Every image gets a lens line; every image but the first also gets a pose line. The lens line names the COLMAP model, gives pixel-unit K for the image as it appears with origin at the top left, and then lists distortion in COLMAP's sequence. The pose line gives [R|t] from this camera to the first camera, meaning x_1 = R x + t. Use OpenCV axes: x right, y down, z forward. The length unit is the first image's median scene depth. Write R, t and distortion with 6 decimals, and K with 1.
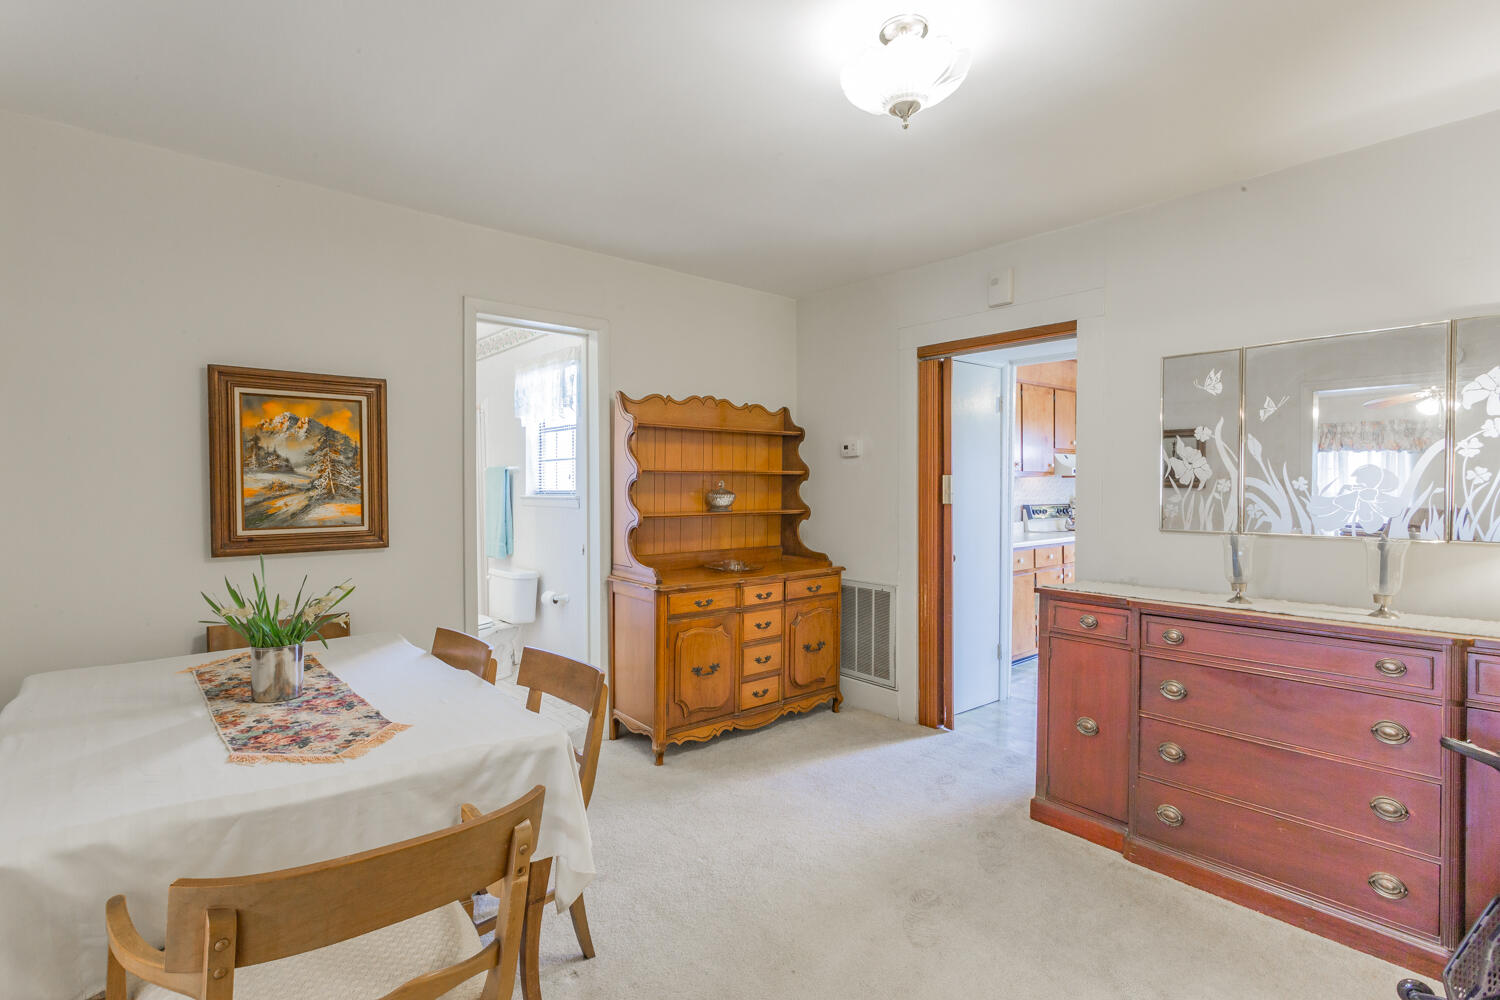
lens RADIAL K [[714.7, 0, 746.5], [0, 714.7, 496.9], [0, 0, 1]] dist [-0.005907, 0.006157]
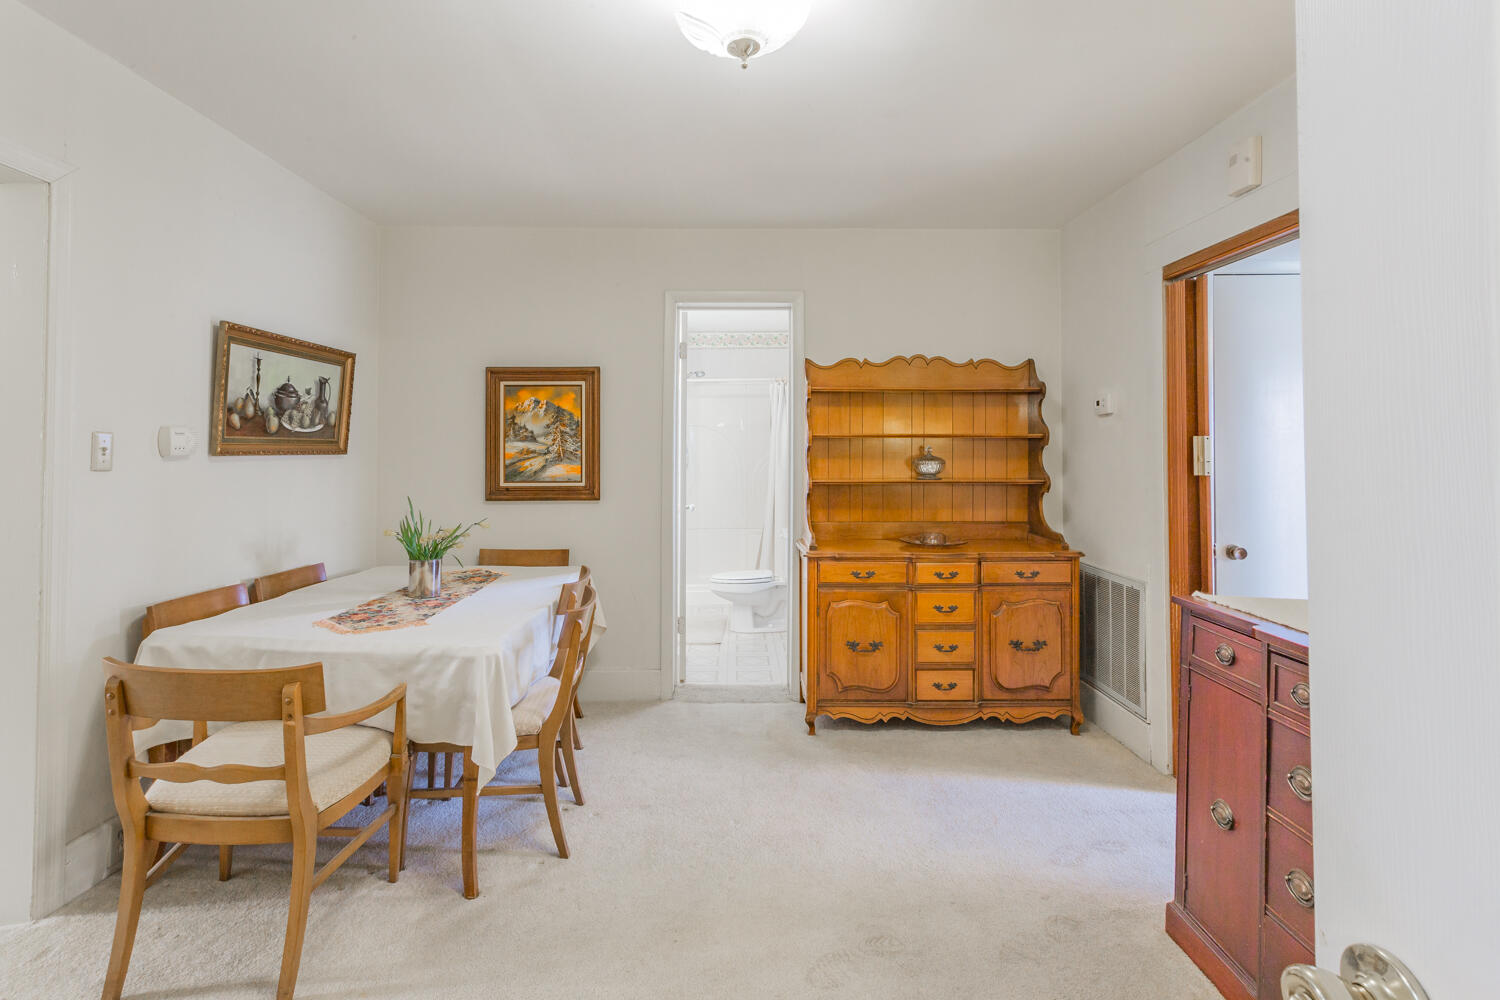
lens RADIAL K [[714.7, 0, 694.8], [0, 714.7, 436.1], [0, 0, 1]] dist [-0.005907, 0.006157]
pose [[0.769152, -0.014883, -0.638893, 0.364738], [-0.010669, 0.999290, -0.036122, 0.001593], [0.638977, 0.034600, 0.768447, 0.119368]]
